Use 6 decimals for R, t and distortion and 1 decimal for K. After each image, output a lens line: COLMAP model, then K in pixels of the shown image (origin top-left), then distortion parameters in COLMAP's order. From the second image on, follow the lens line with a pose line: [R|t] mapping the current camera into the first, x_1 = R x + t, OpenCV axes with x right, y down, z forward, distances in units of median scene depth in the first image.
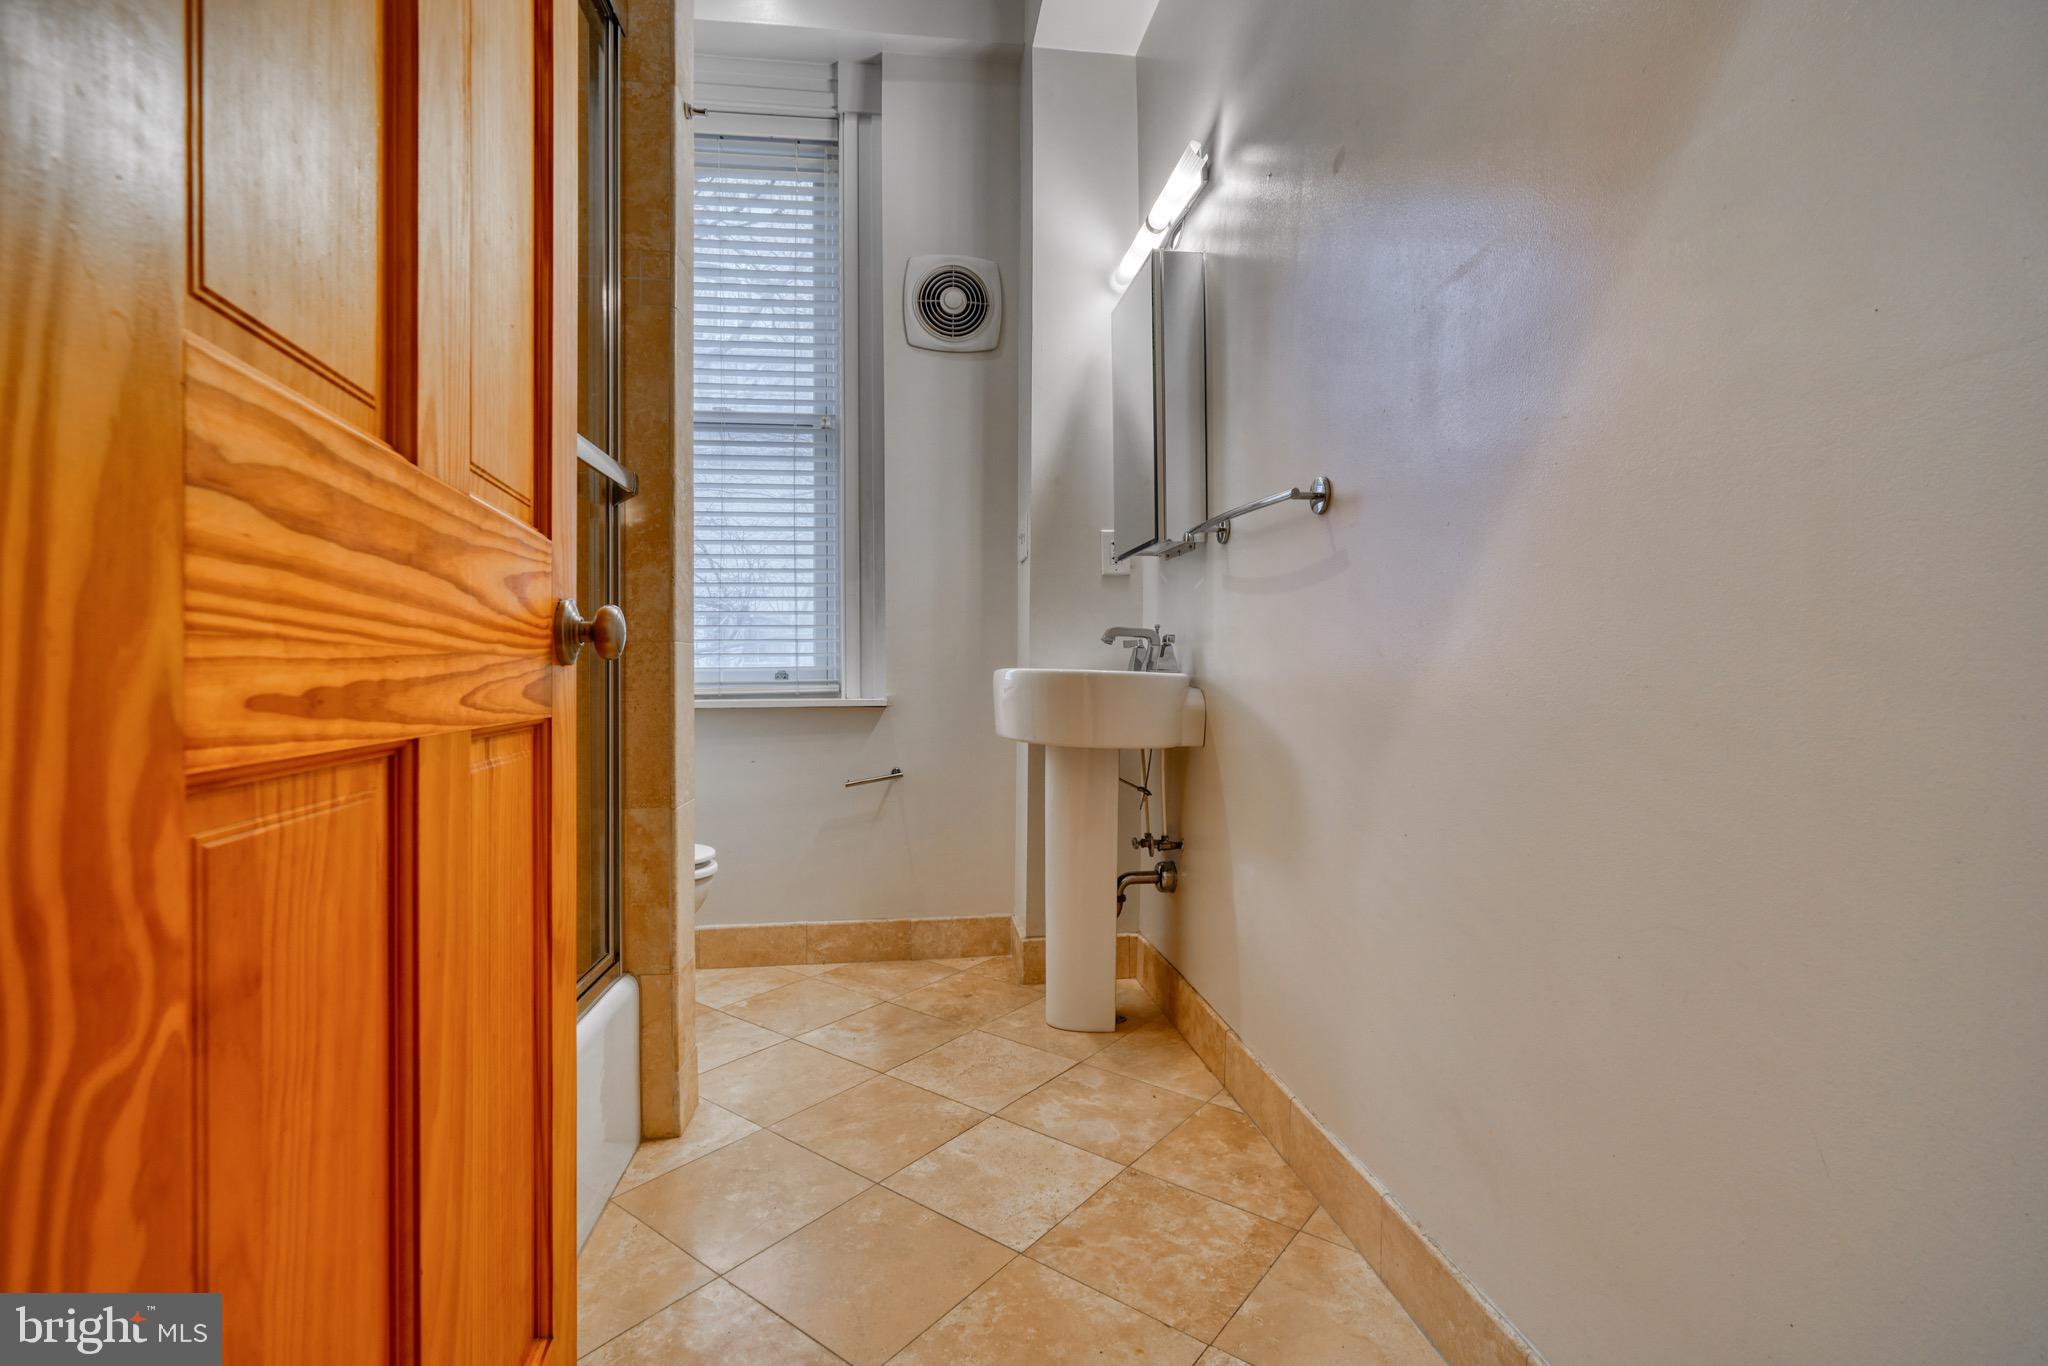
lens RADIAL K [[904.0, 0, 1009.1], [0, 904.0, 672.4], [0, 0, 1]] dist [-0.004194, -0.000775]
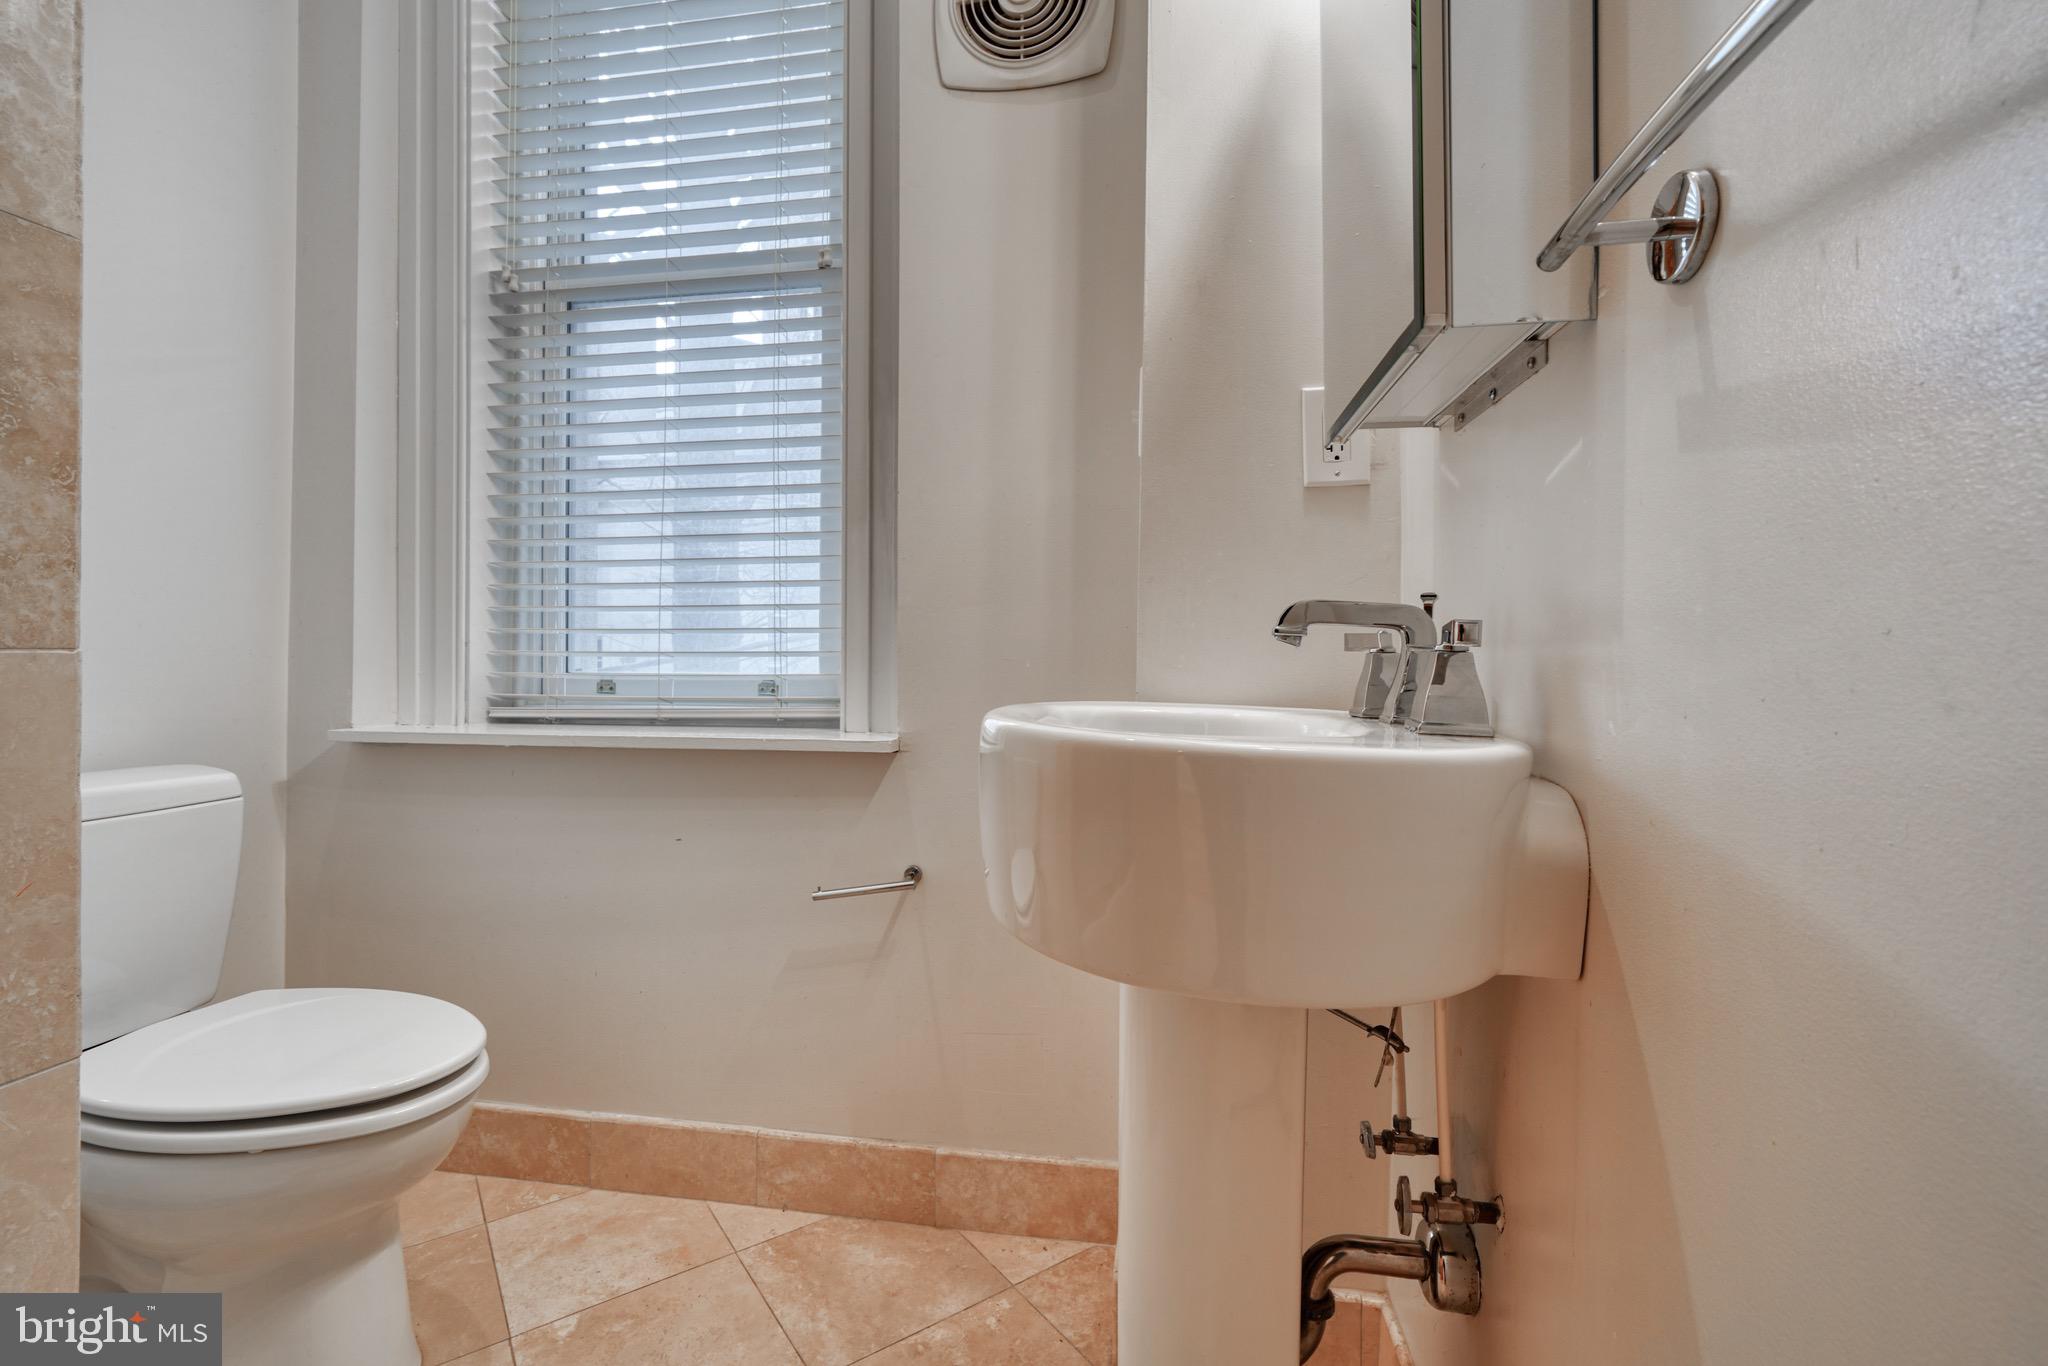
lens RADIAL K [[906.5, 0, 1019.2], [0, 906.5, 653.7], [0, 0, 1]] dist [-0.004387, -0.000291]
pose [[0.958527, 0.006407, -0.284931, 0.096783], [-0.007177, 0.999973, -0.001660, -0.023002], [0.284913, 0.003636, 0.958547, 0.529782]]
